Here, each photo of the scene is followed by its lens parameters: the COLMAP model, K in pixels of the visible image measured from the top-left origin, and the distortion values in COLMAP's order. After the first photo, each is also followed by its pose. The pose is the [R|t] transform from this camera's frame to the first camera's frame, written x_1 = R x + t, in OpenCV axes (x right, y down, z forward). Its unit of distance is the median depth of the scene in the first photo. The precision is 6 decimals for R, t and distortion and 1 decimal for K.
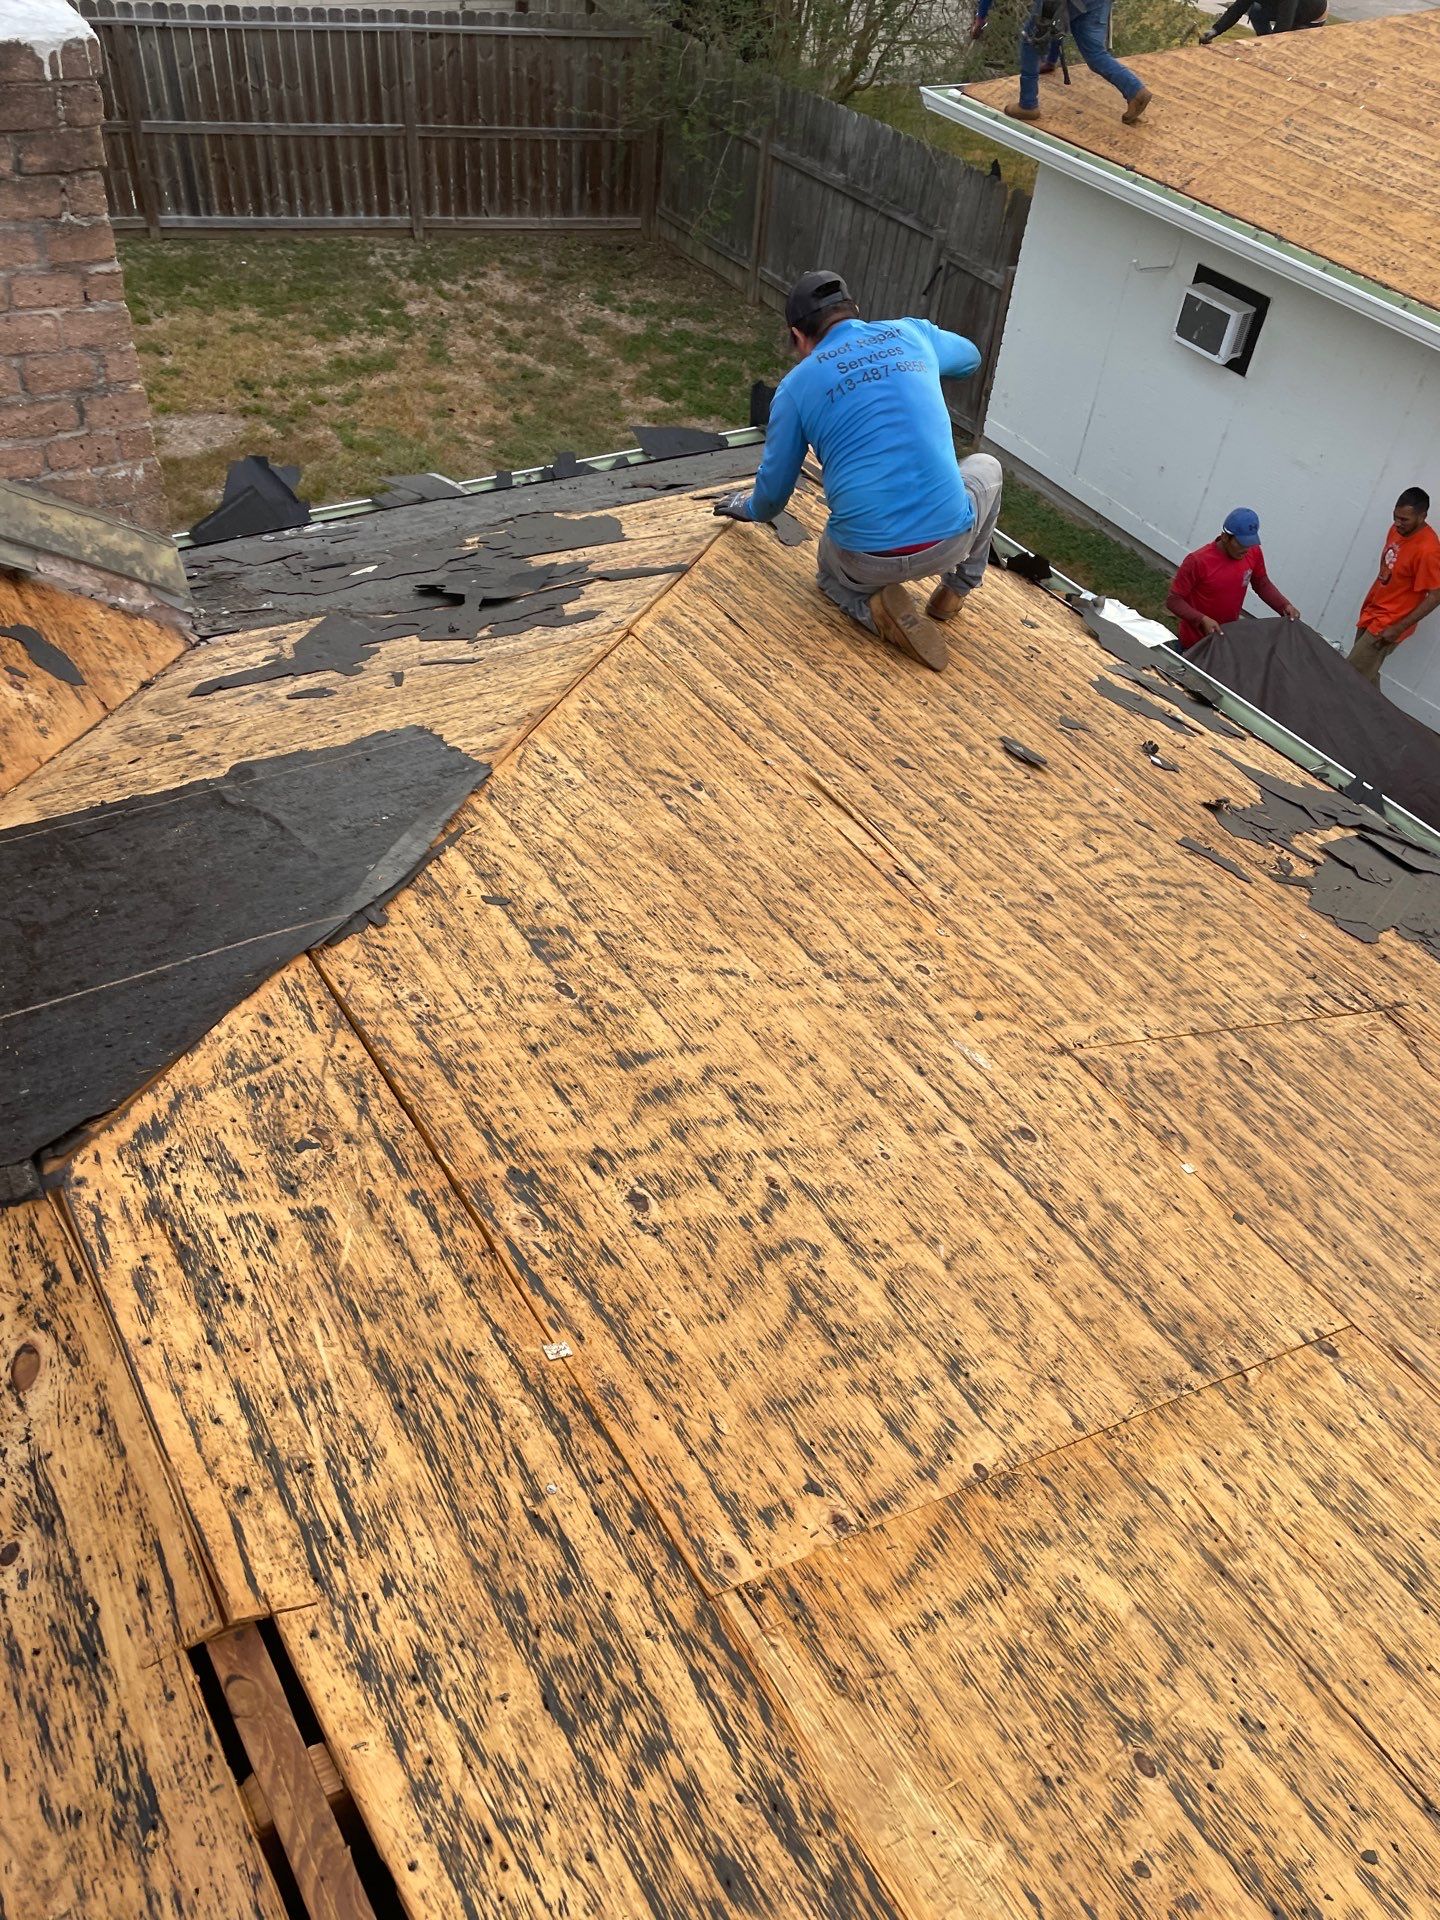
lens RADIAL K [[1455.8, 0, 767.8], [0, 1455.8, 991.9], [0, 0, 1]] dist [0.054710, -0.064756]
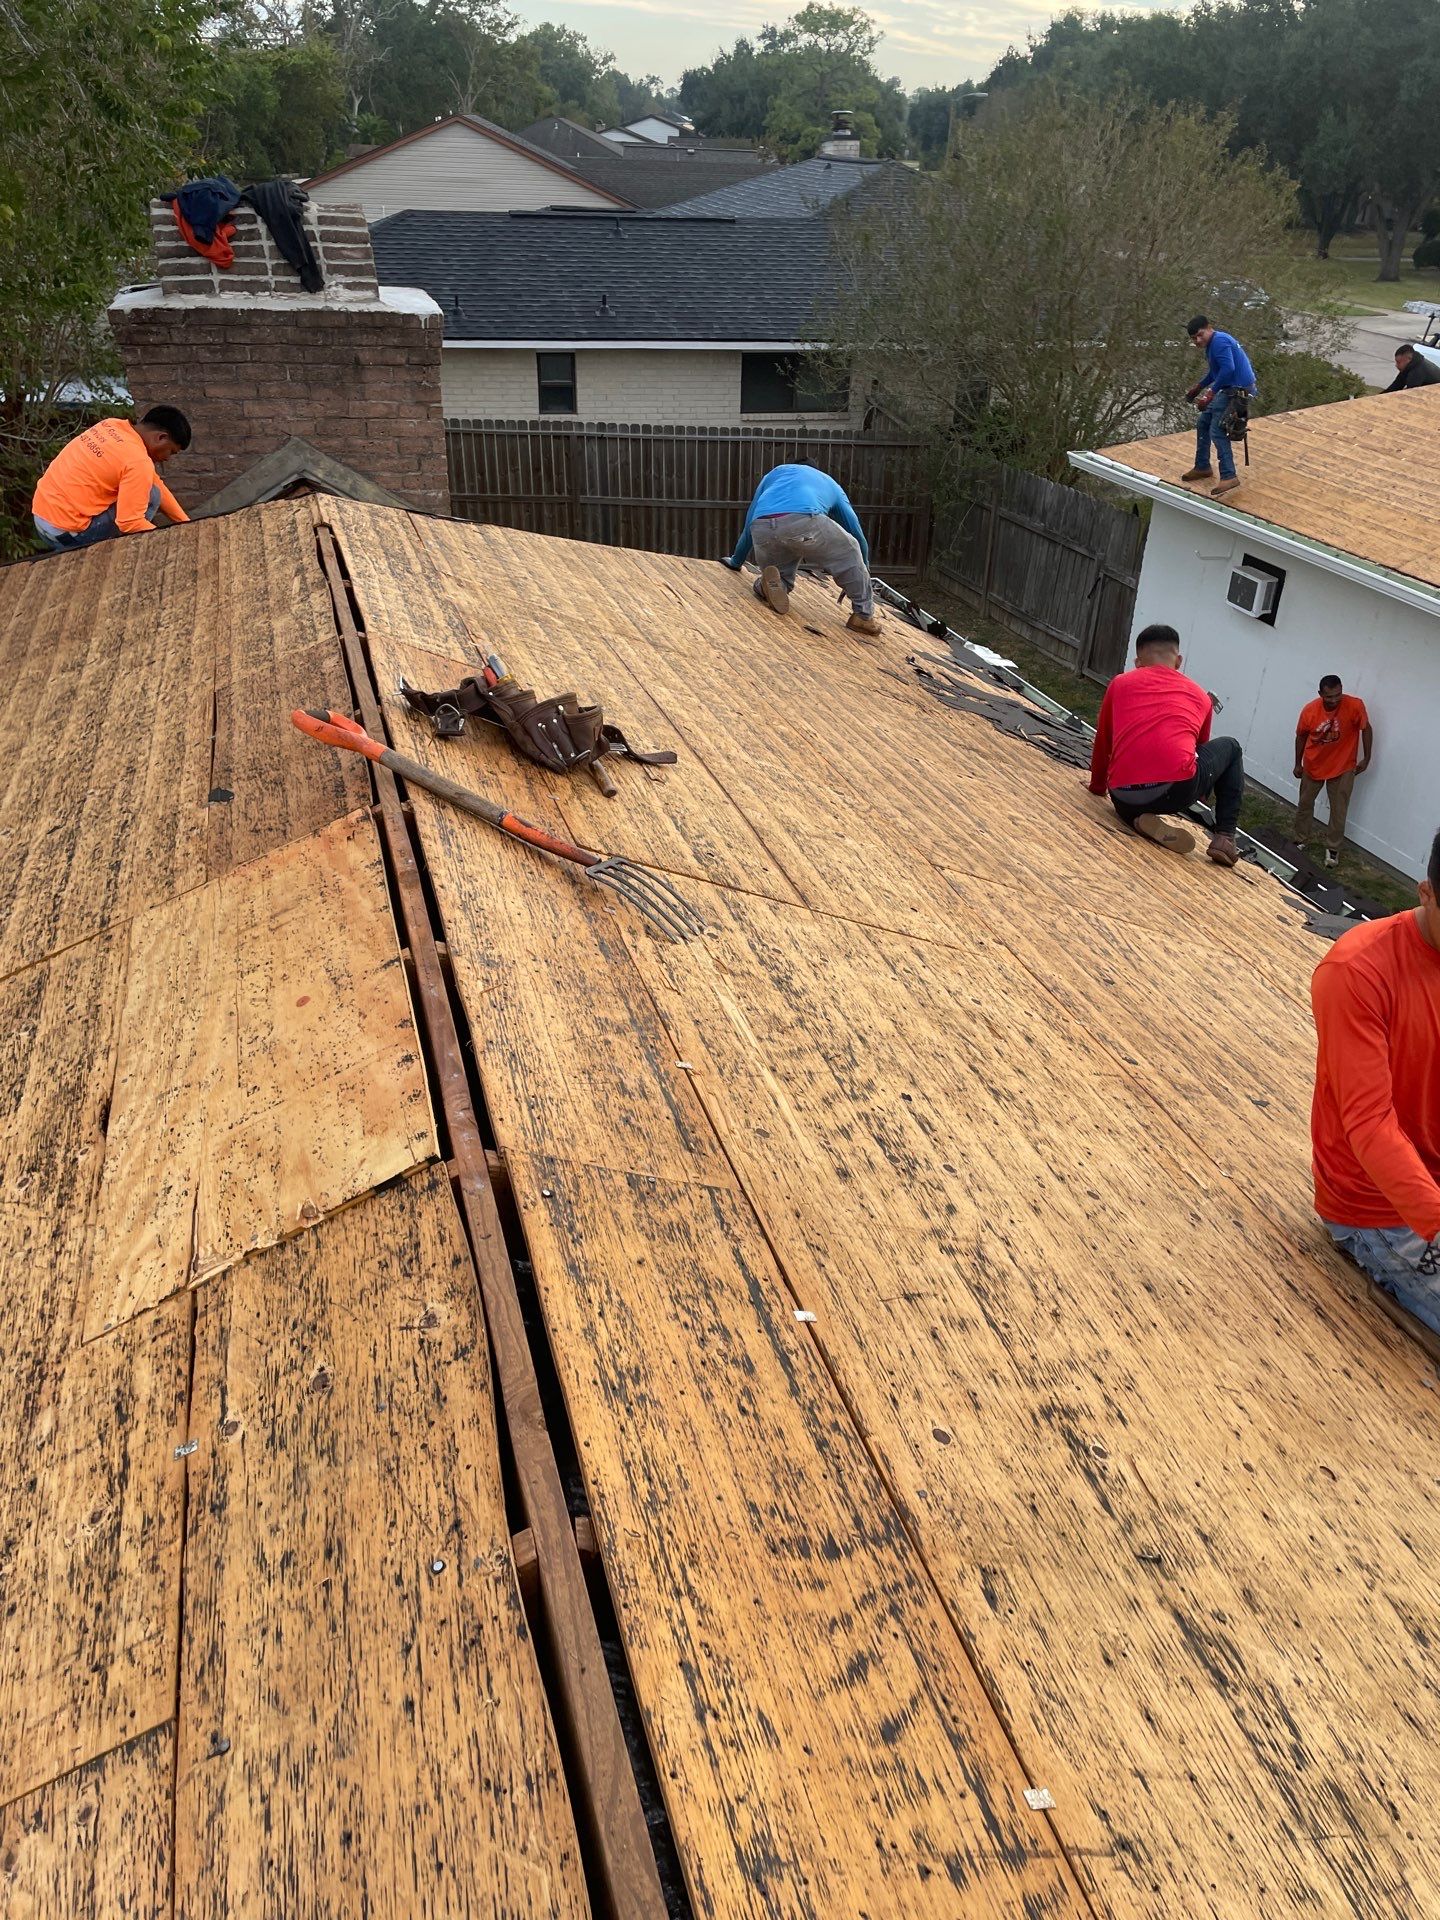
lens RADIAL K [[1455.8, 0, 736.2], [0, 1455.8, 969.2], [0, 0, 1]] dist [0.054710, -0.064756]
pose [[0.956295, 0.088303, -0.278751, 0.254967], [-0.161769, 0.953900, -0.252796, 0.303641], [0.243578, 0.286840, 0.926495, -0.281846]]
